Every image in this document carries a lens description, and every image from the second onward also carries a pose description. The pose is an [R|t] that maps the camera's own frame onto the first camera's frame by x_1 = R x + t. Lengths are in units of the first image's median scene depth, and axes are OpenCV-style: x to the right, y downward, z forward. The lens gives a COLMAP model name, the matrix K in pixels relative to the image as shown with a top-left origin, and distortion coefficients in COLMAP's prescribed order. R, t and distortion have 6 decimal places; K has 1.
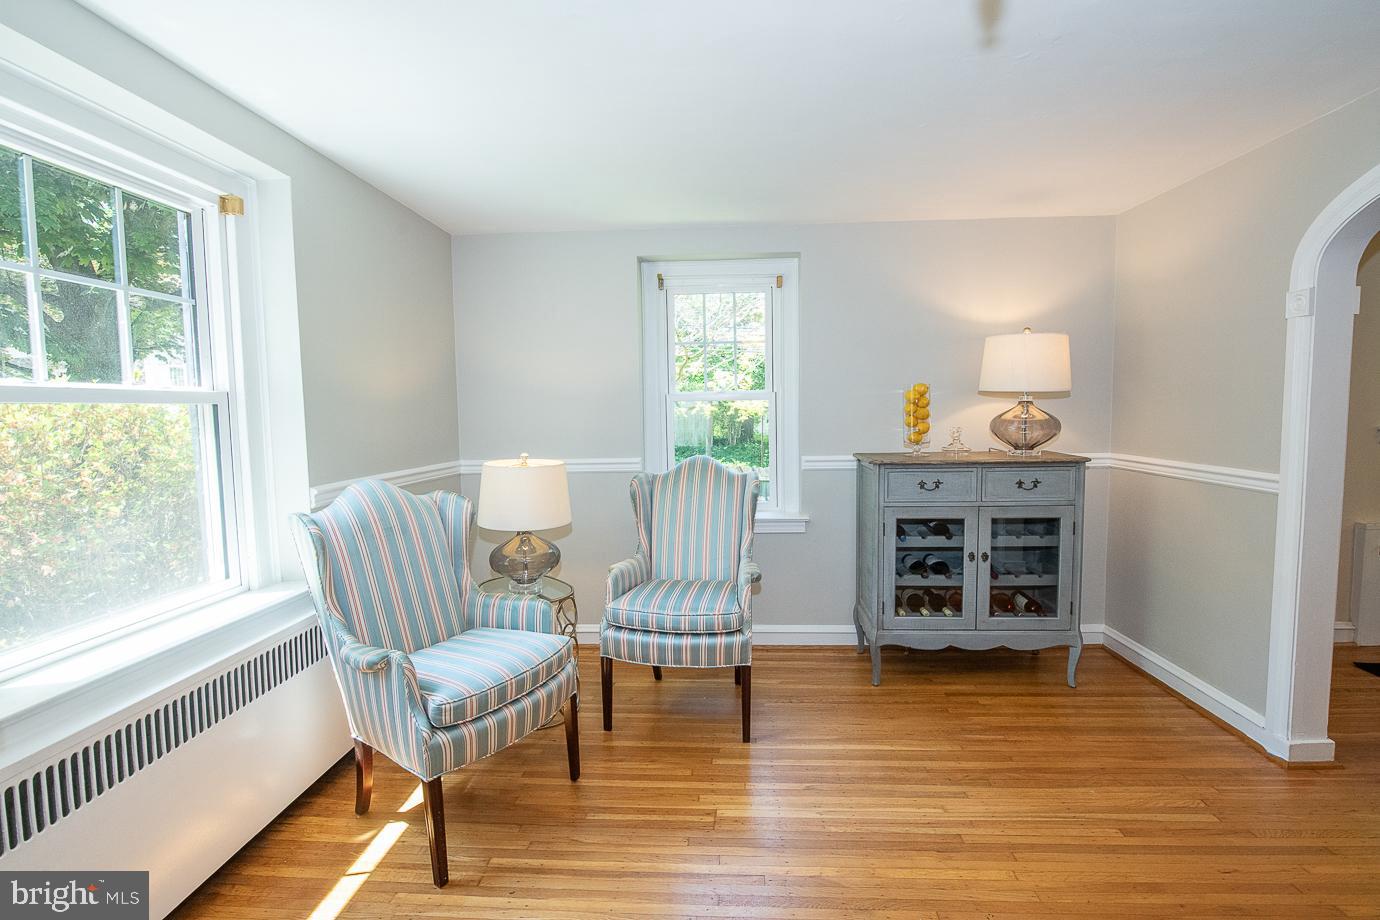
lens RADIAL K [[638.8, 0, 684.4], [0, 638.8, 463.9], [0, 0, 1]] dist [-0.000497, -0.000594]
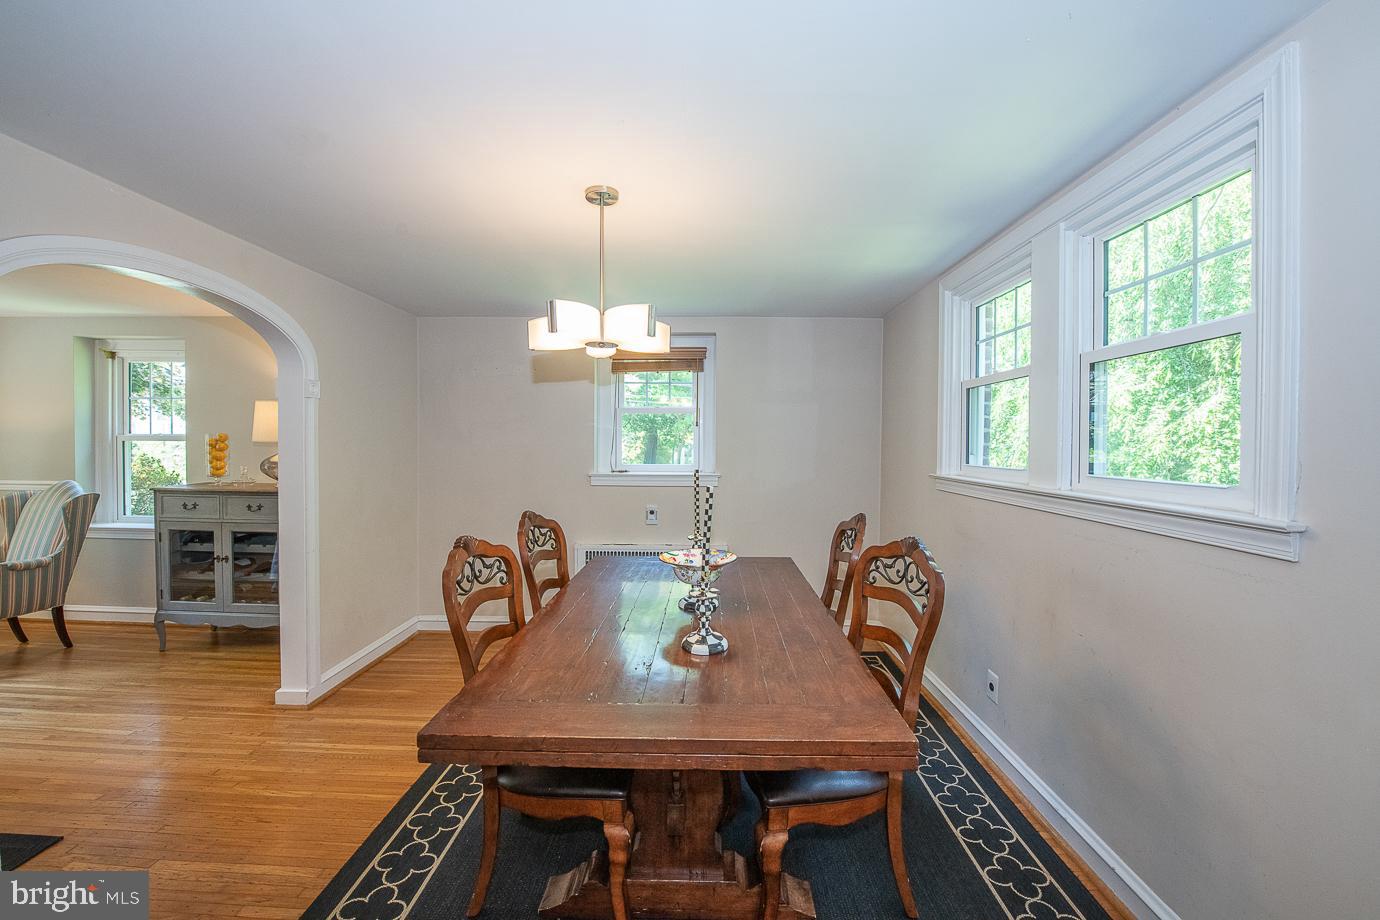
lens RADIAL K [[550.0, 0, 683.4], [0, 550.0, 457.7], [0, 0, 1]] dist [-0.020631, -0.000417]
pose [[0.999359, 0.029896, 0.019698, 1.432300], [-0.028668, 0.997792, -0.059908, -0.033416], [-0.021445, 0.059305, 0.998010, -0.214673]]
